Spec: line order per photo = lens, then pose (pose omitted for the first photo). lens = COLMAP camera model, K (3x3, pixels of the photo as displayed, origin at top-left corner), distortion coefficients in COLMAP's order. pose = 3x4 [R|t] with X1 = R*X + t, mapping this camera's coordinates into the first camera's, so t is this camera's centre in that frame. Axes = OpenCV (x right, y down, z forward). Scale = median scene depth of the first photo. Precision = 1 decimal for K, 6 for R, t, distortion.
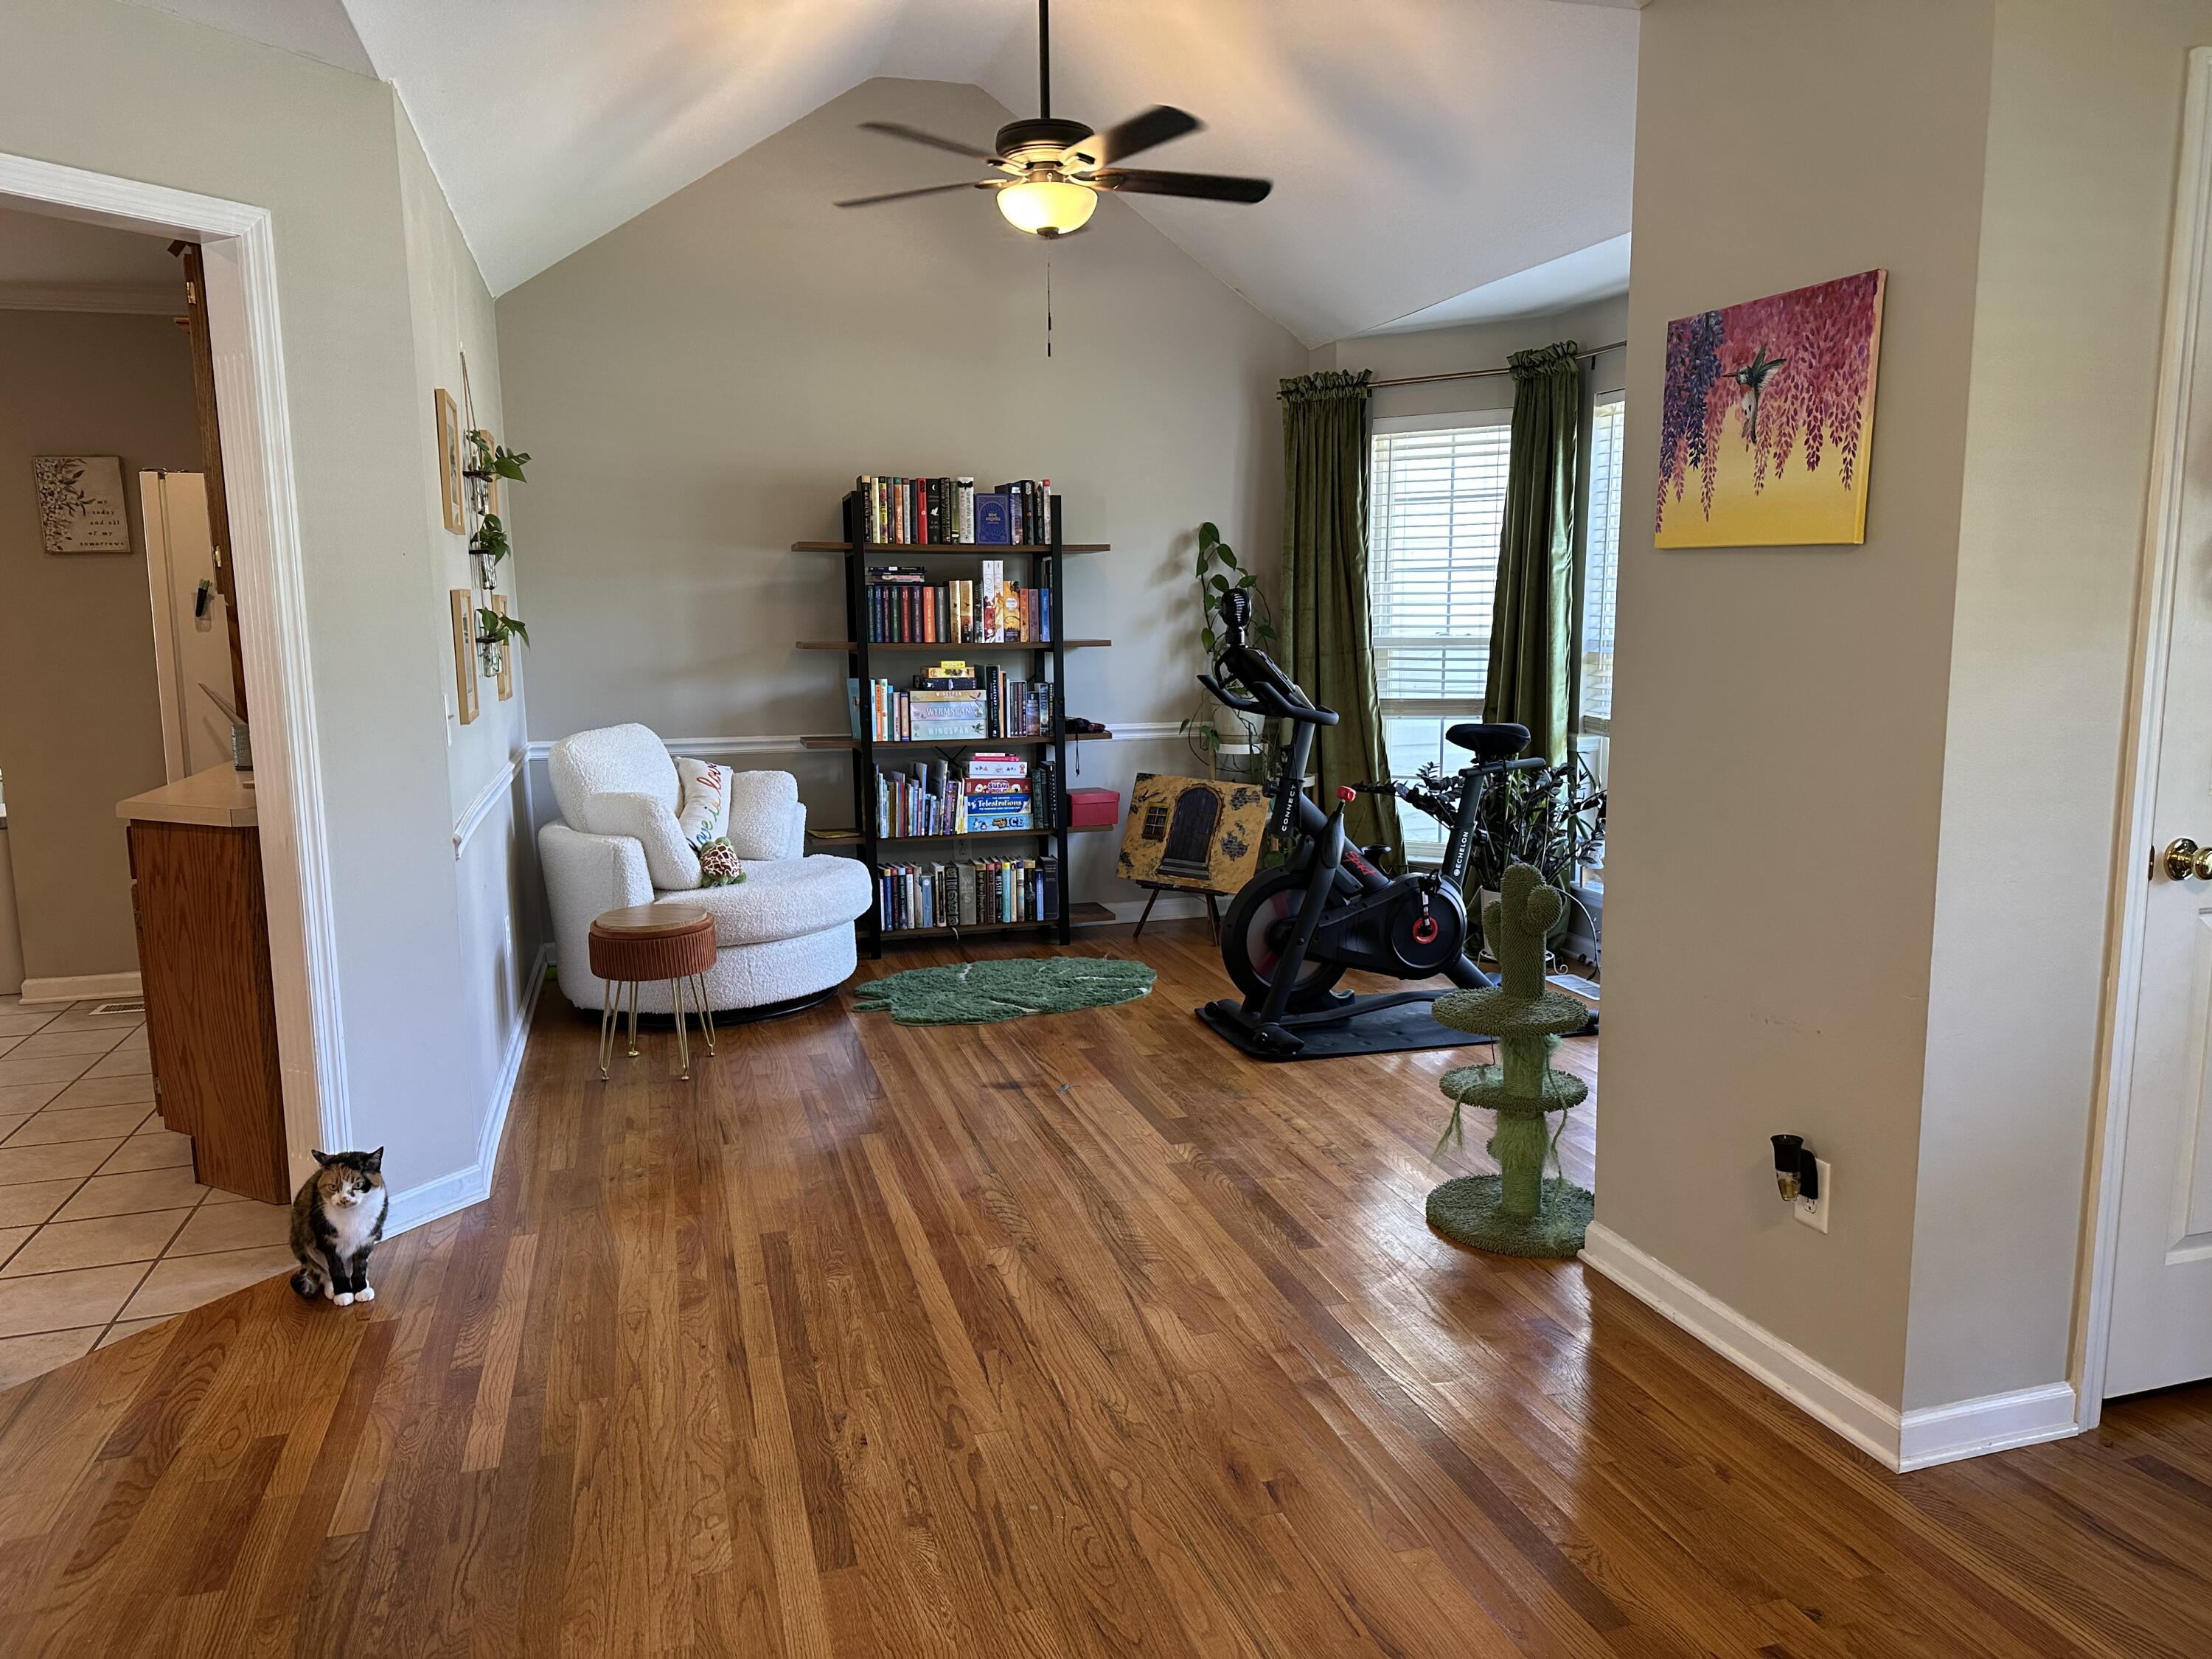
lens RADIAL K [[1535.7, 0, 1098.0], [0, 1535.7, 866.5], [0, 0, 1]] dist [0.061959, -0.075969]
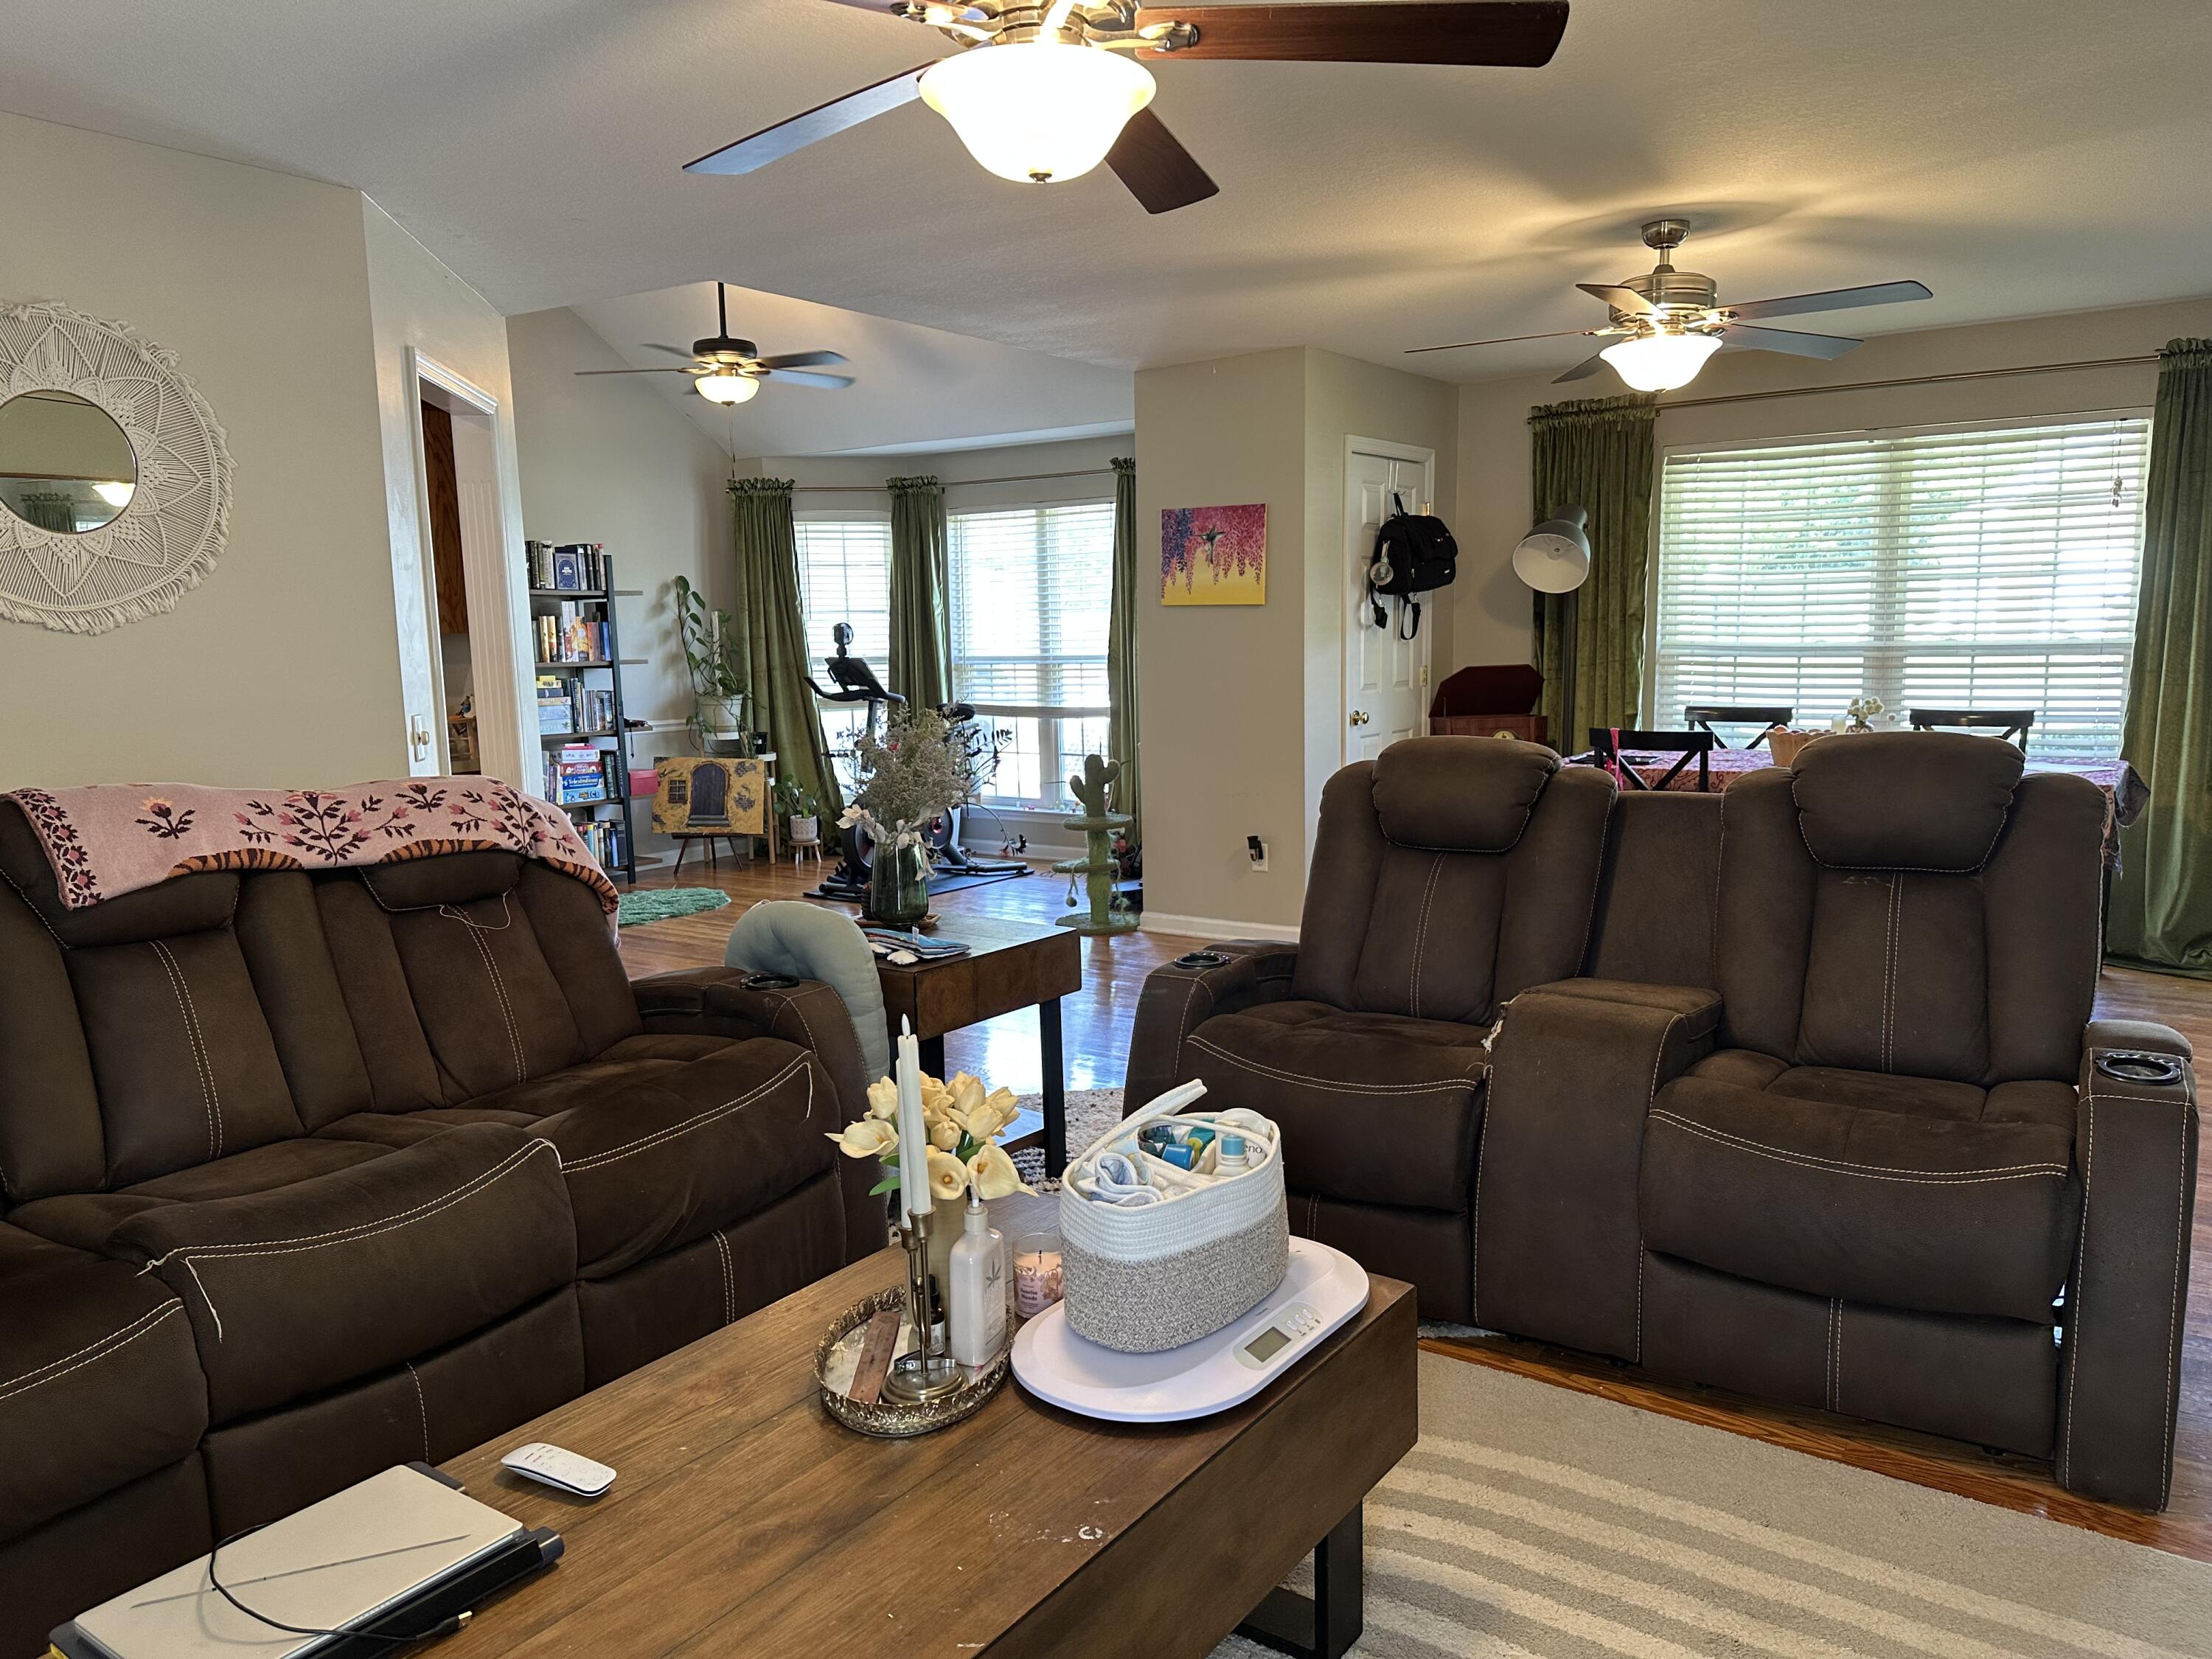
lens RADIAL K [[1535.7, 0, 1147.3], [0, 1535.7, 861.4], [0, 0, 1]] dist [0.061959, -0.075969]
pose [[0.773565, -0.097925, 0.626106, -0.555562], [0.116147, 0.993162, 0.011832, 0.072523], [-0.622983, 0.063568, 0.779648, -0.372605]]
